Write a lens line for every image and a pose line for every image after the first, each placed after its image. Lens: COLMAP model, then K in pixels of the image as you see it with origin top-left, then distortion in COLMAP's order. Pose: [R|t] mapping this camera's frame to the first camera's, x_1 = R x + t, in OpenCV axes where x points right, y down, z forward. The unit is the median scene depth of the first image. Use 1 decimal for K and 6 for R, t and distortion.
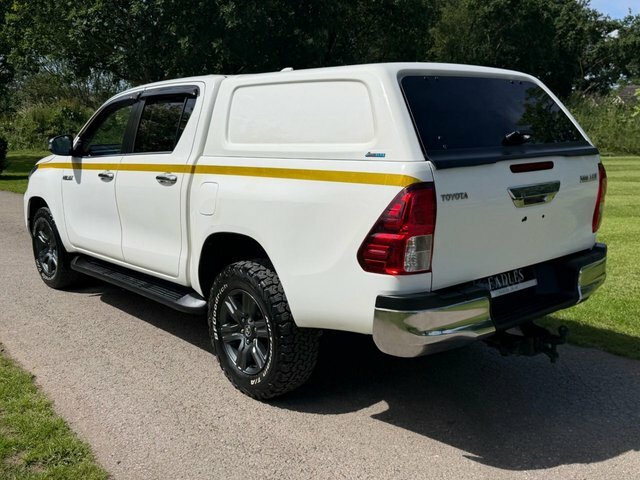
lens RADIAL K [[636.1, 0, 320.0], [0, 636.1, 240.0], [0, 0, 1]] dist [-0.001713, -0.000590]
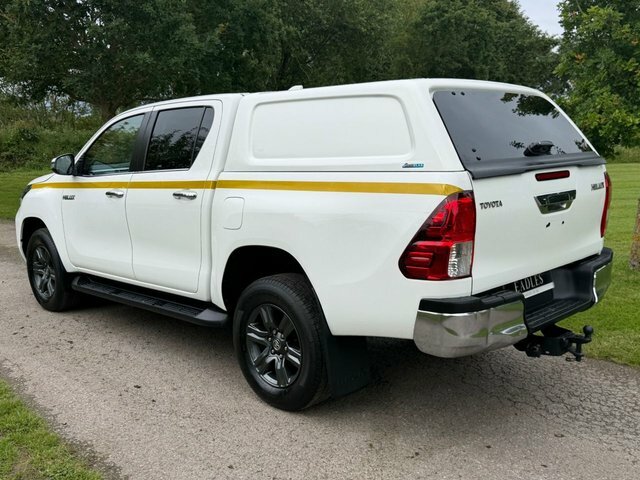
lens RADIAL K [[636.1, 0, 320.0], [0, 636.1, 240.0], [0, 0, 1]] dist [-0.001713, -0.000590]
pose [[0.997700, -0.023005, 0.063762, -0.105613], [0.024849, 0.999291, -0.028278, 0.009939], [-0.063067, 0.029797, 0.997564, -0.022315]]
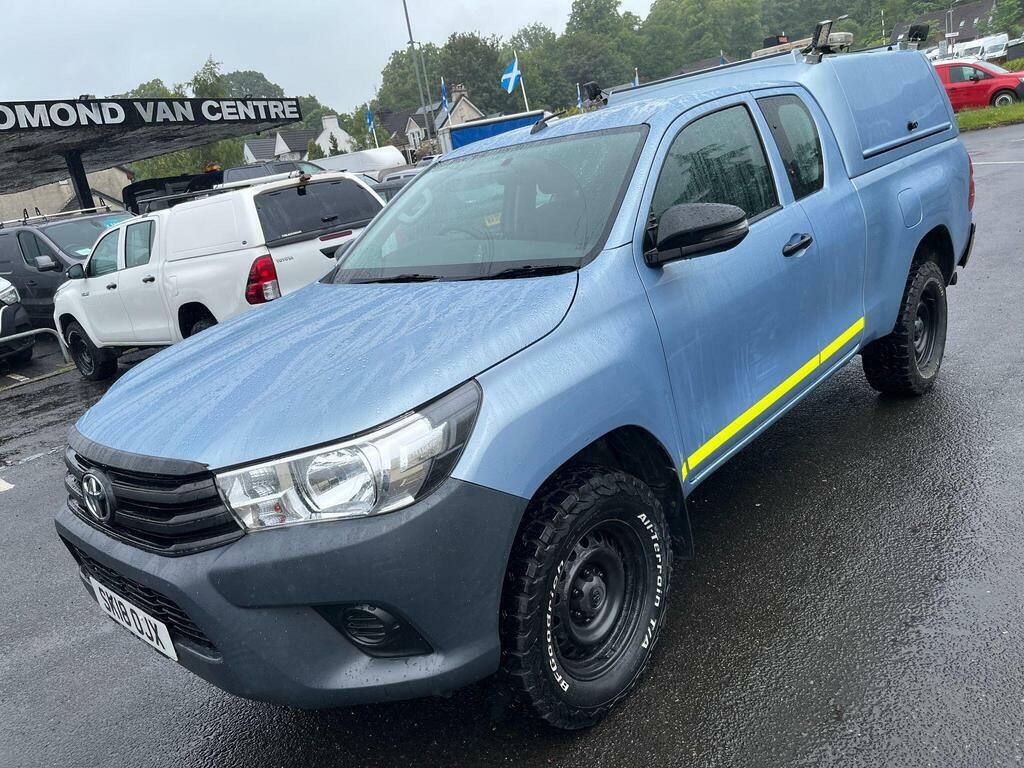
lens RADIAL K [[1017.8, 0, 512.0], [0, 1017.8, 384.0], [0, 0, 1]] dist [-0.001713, -0.000590]
pose [[0.981477, -0.189818, 0.025923, 0.592214], [0.188293, 0.980723, 0.052226, 0.223247], [-0.035337, -0.046377, 0.998299, -1.799833]]
